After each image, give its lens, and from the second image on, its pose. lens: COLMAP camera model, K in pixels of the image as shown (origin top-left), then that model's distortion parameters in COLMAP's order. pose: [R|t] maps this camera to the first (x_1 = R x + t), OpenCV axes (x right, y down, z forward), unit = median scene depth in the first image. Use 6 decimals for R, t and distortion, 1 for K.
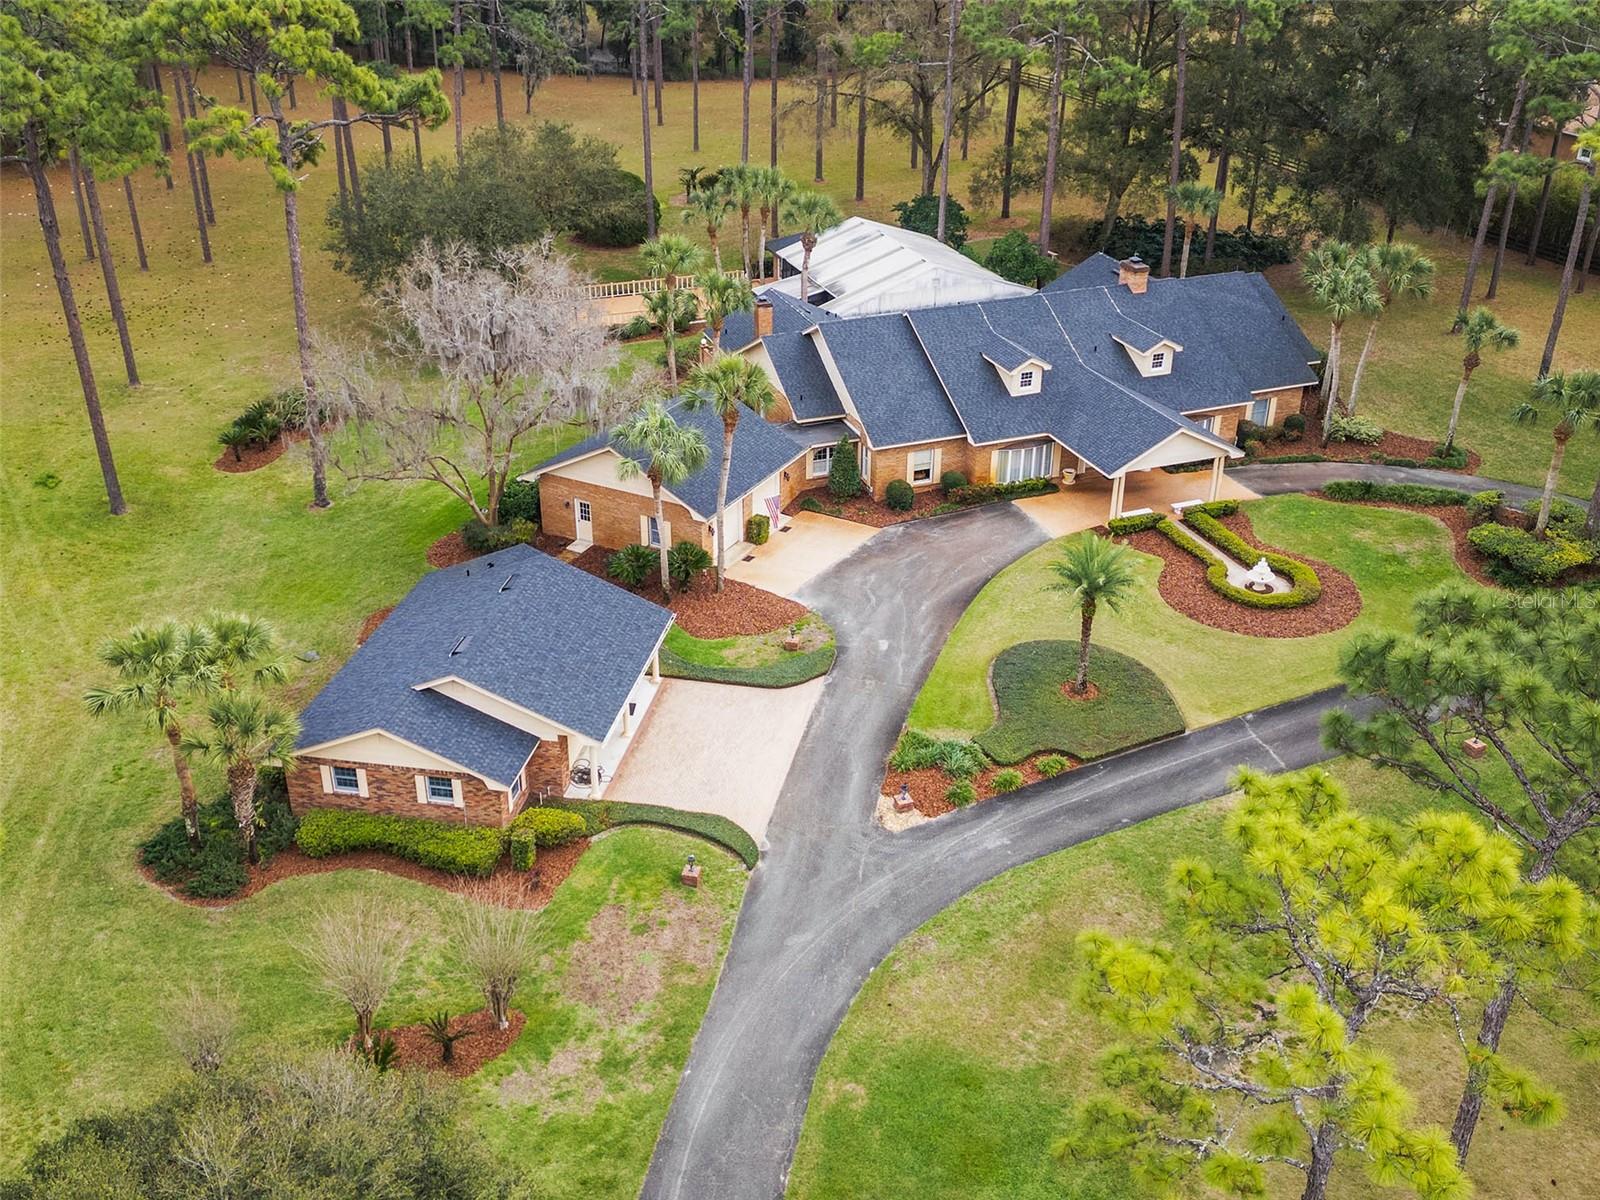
lens RADIAL K [[1556.8, 0, 794.7], [0, 1556.8, 593.3], [0, 0, 1]] dist [0.119610, -0.180592]
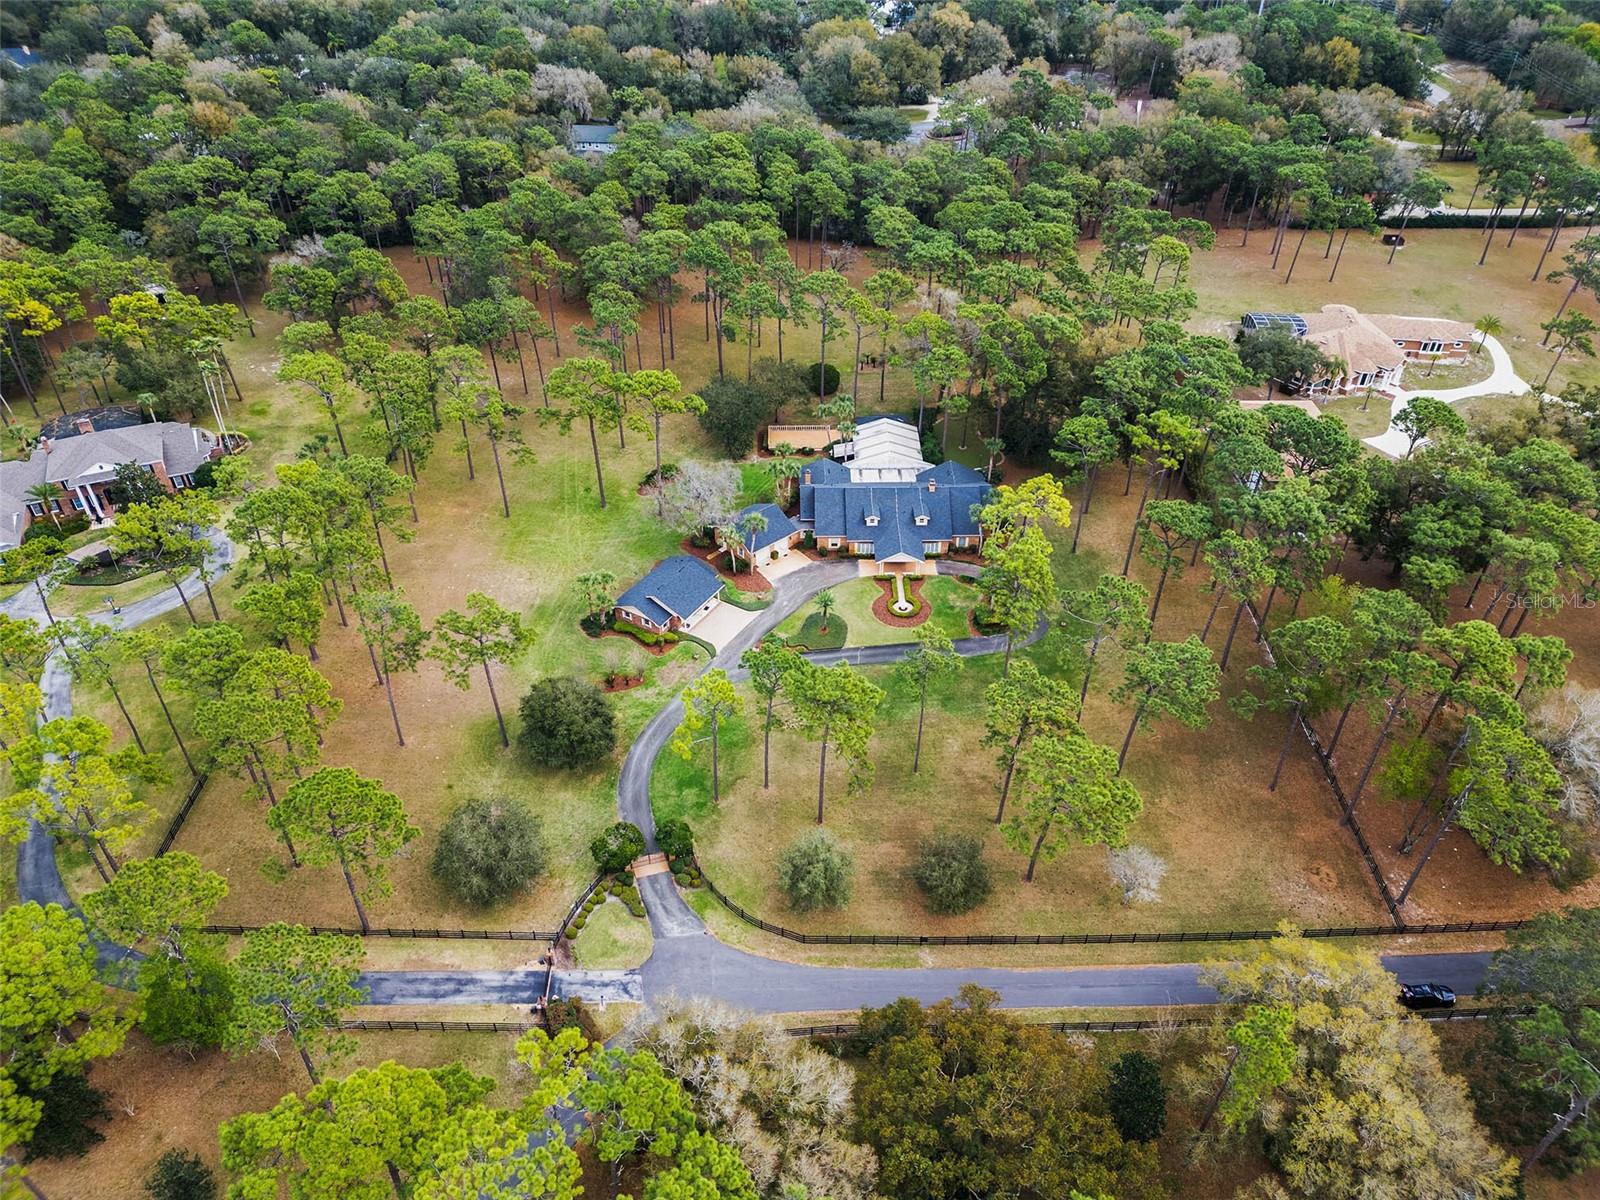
lens RADIAL K [[1113.2, 0, 800.0], [0, 1113.2, 600.0], [0, 0, 1]] dist [0.064974, -0.051084]
pose [[0.938197, 0.211727, -0.273785, 0.786453], [-0.161272, 0.967362, 0.195451, -0.476668], [0.306231, -0.139218, 0.941722, -1.356498]]
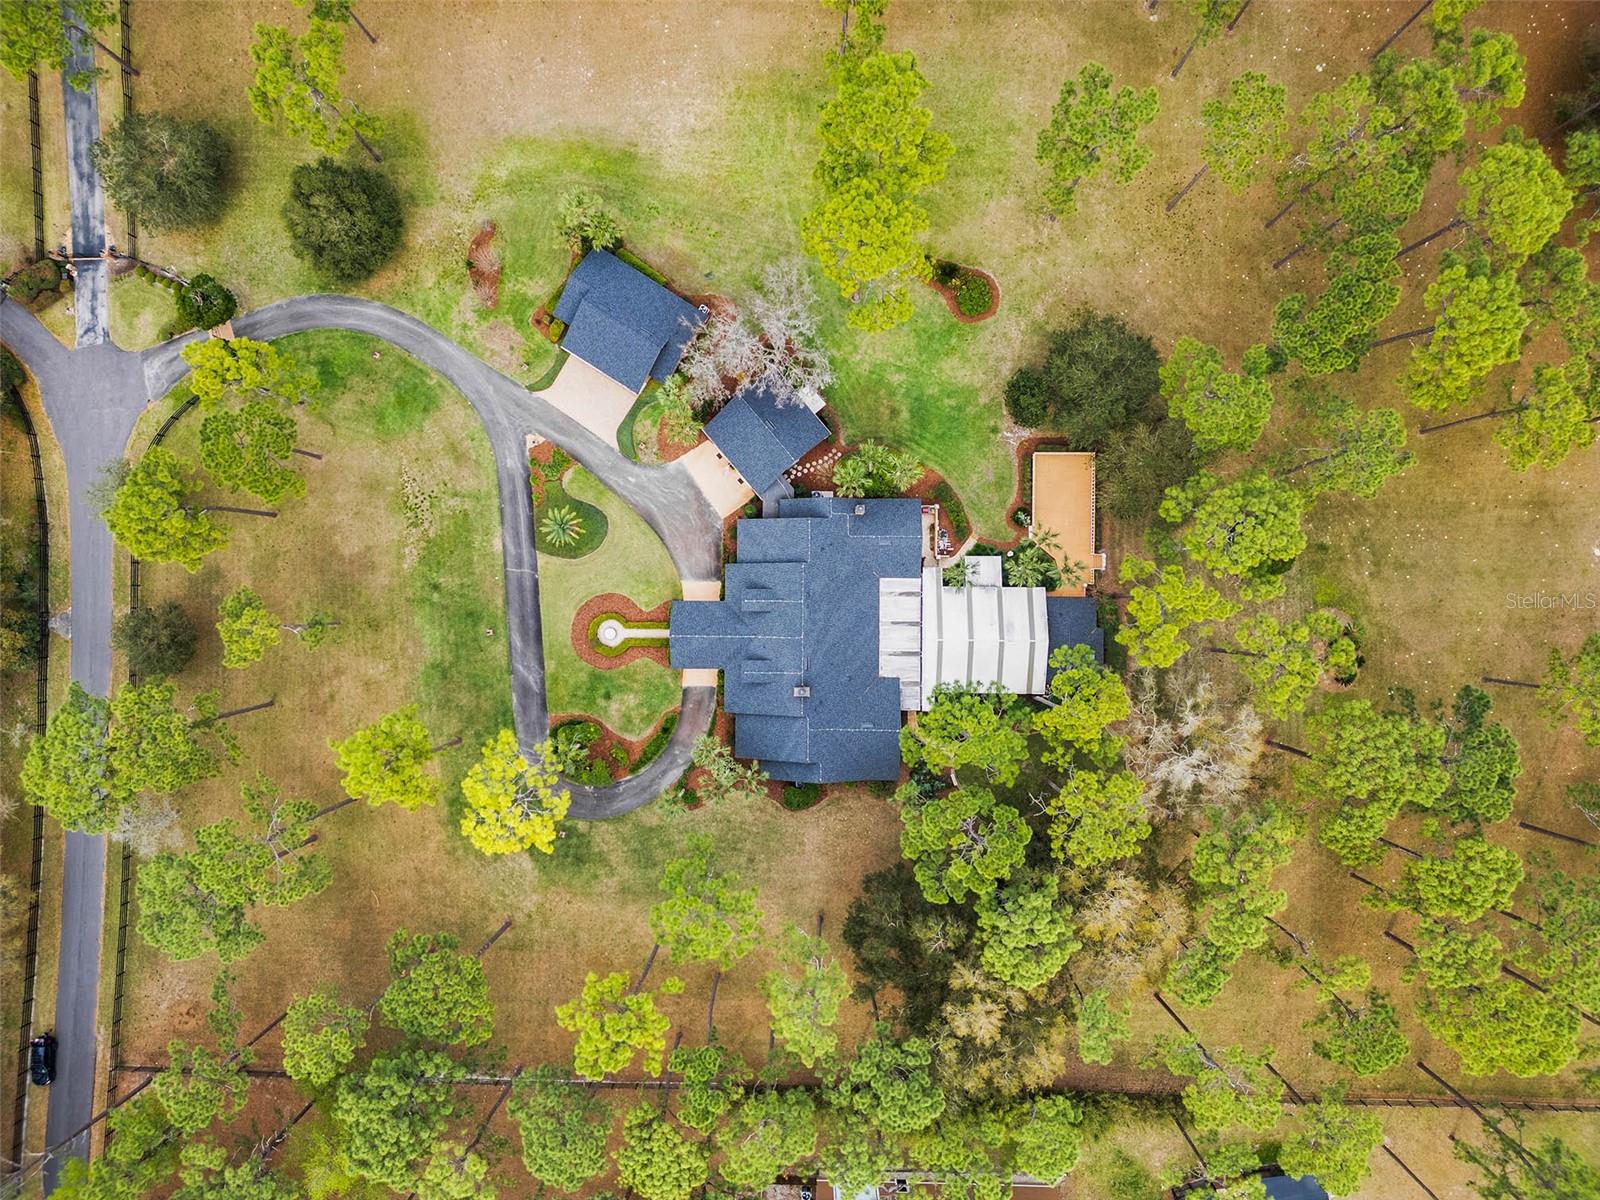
lens RADIAL K [[1113.2, 0, 800.0], [0, 1113.2, 600.0], [0, 0, 1]] dist [0.064974, -0.051084]
pose [[-0.362514, 0.931959, 0.006038, 0.136025], [-0.420840, -0.169472, 0.891164, -1.852093], [0.831551, 0.320518, 0.453641, 0.462703]]
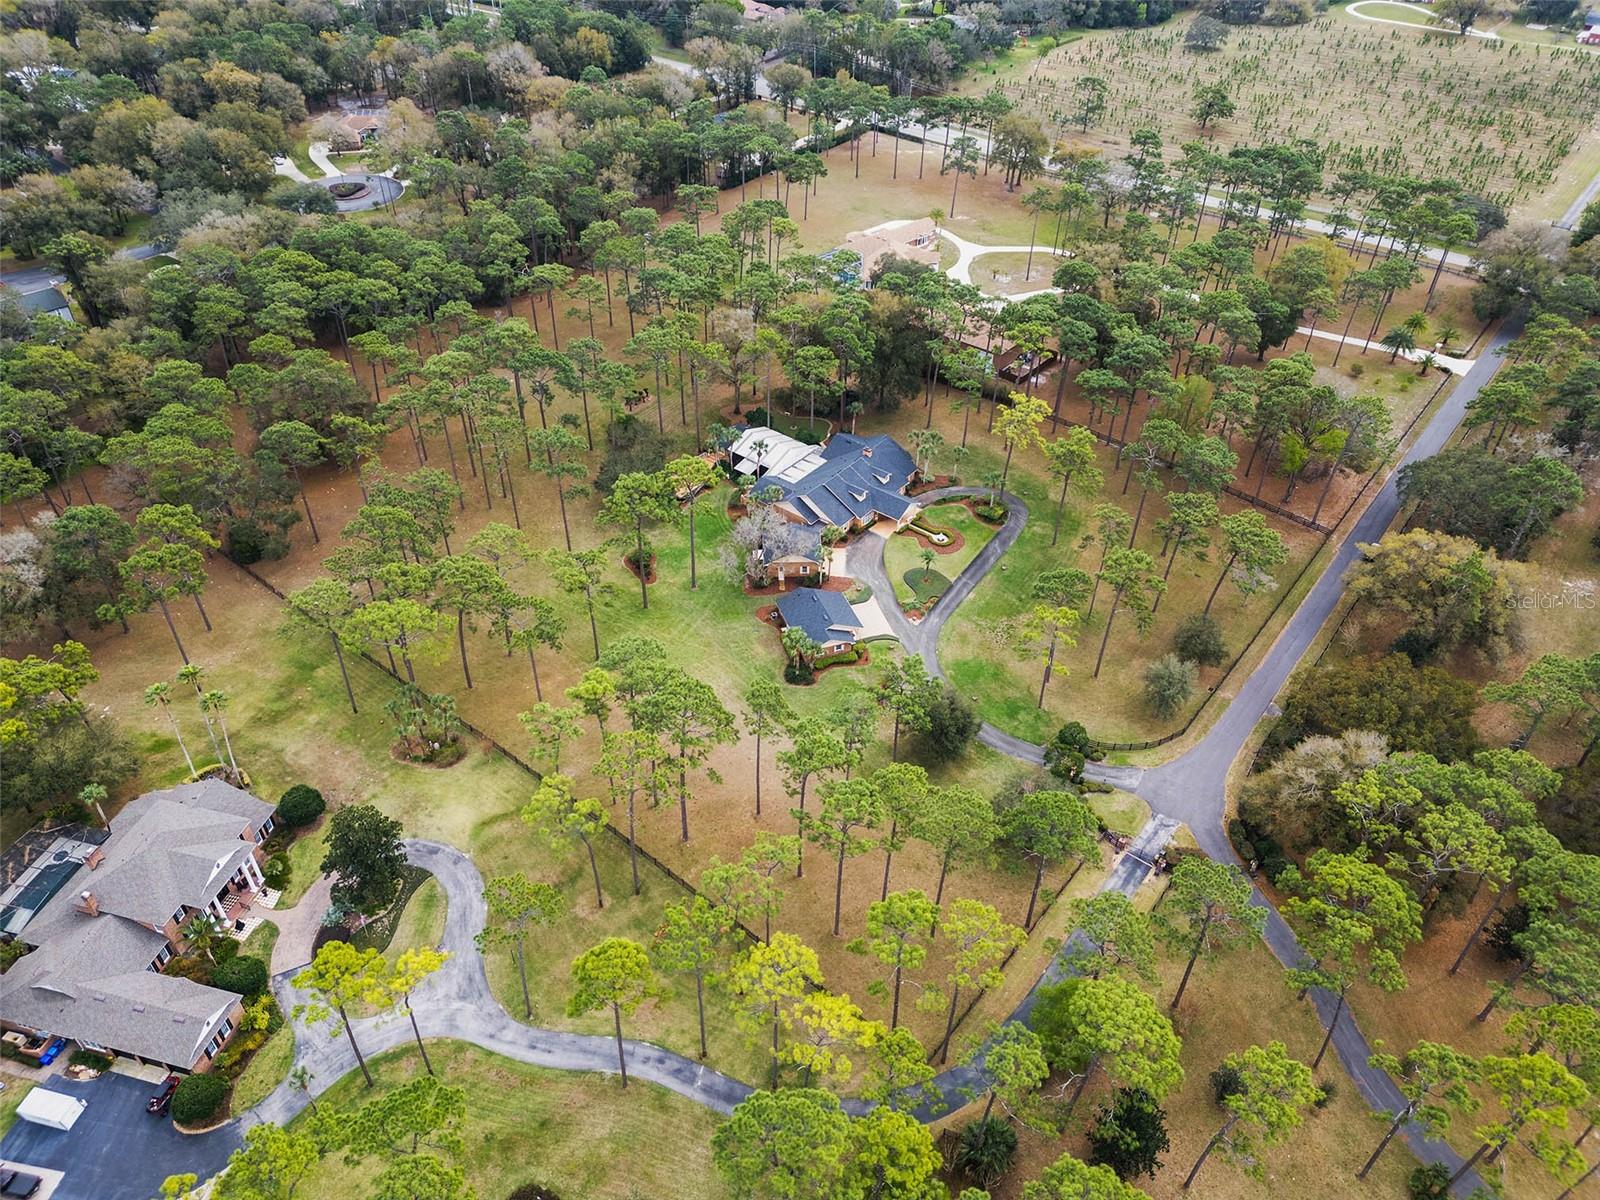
lens RADIAL K [[1118.6, 0, 799.5], [0, 1118.6, 593.0], [0, 0, 1]] dist [0.086446, -0.107042]
pose [[0.861727, -0.312216, 0.399936, -1.356105], [0.229419, 0.942836, 0.241719, -0.726514], [-0.452542, -0.116543, 0.884095, -1.581739]]
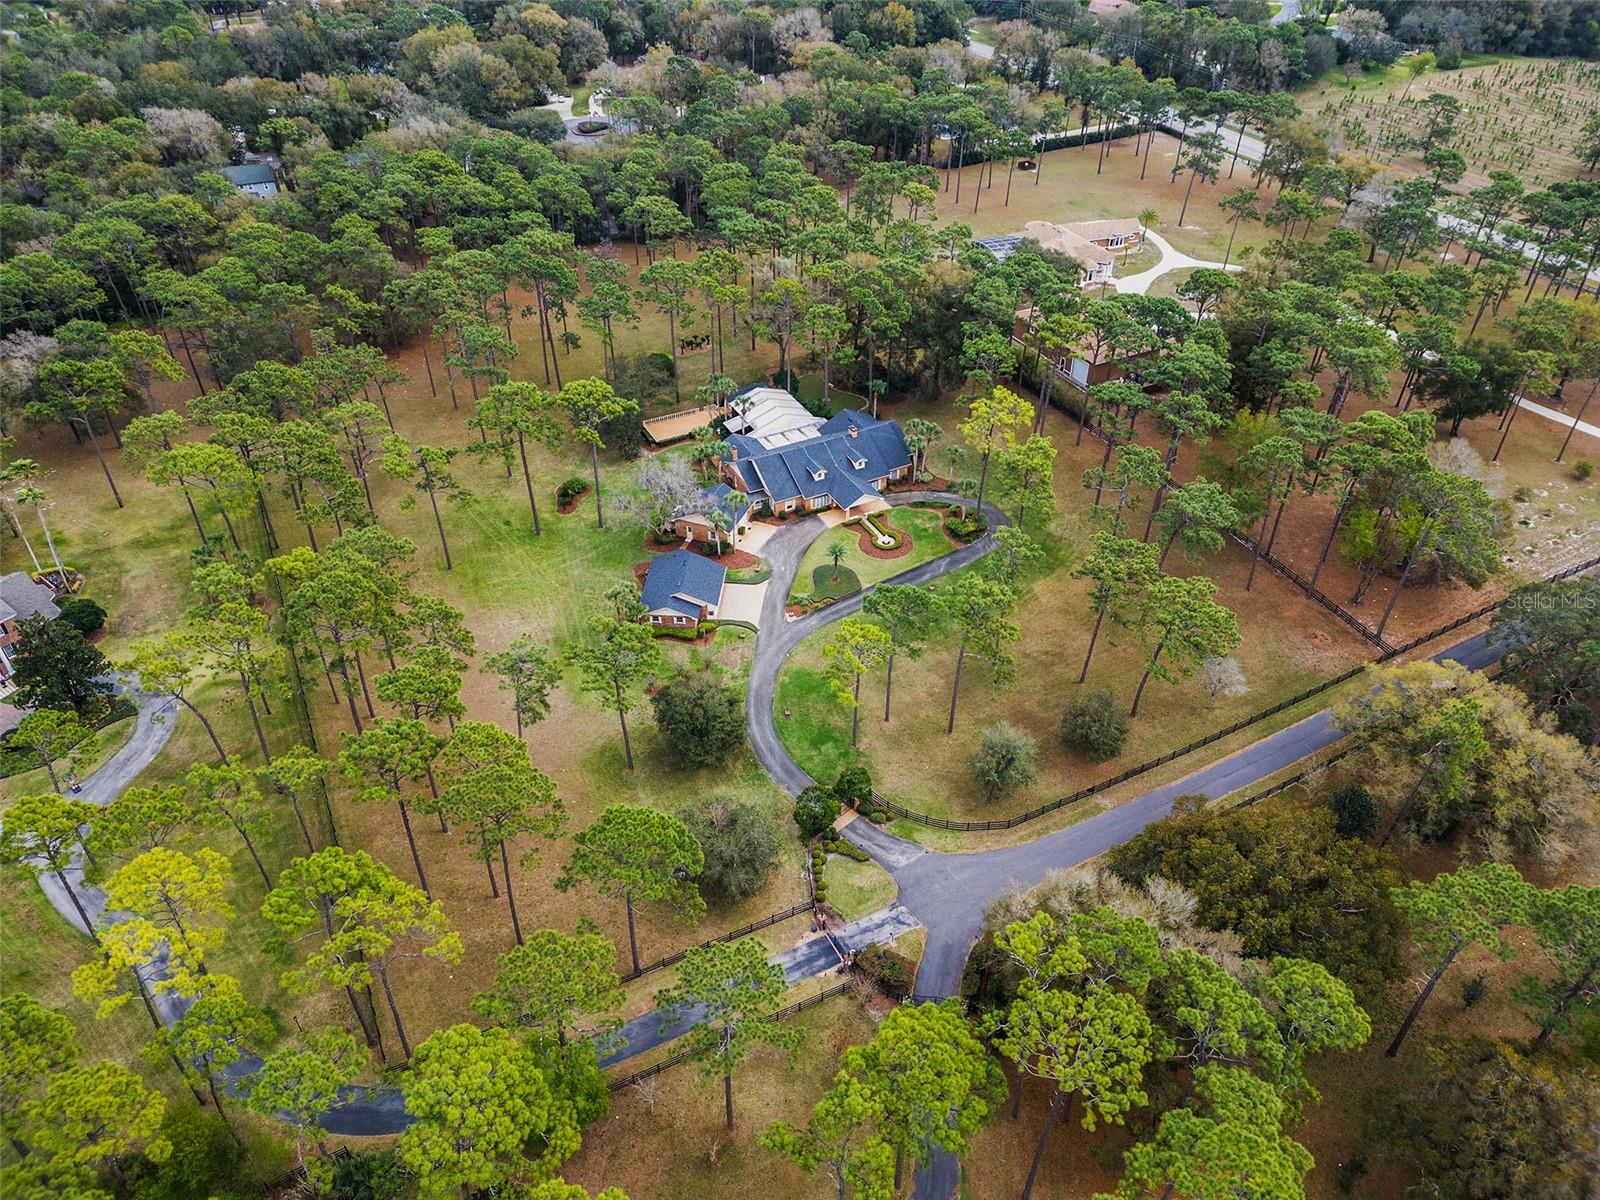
lens RADIAL K [[1113.2, 0, 800.0], [0, 1113.2, 600.0], [0, 0, 1]] dist [0.064974, -0.051084]
pose [[0.993570, -0.073651, 0.085988, -0.134139], [0.057612, 0.982699, 0.176022, -0.356843], [-0.097464, -0.169936, 0.980624, -1.590832]]
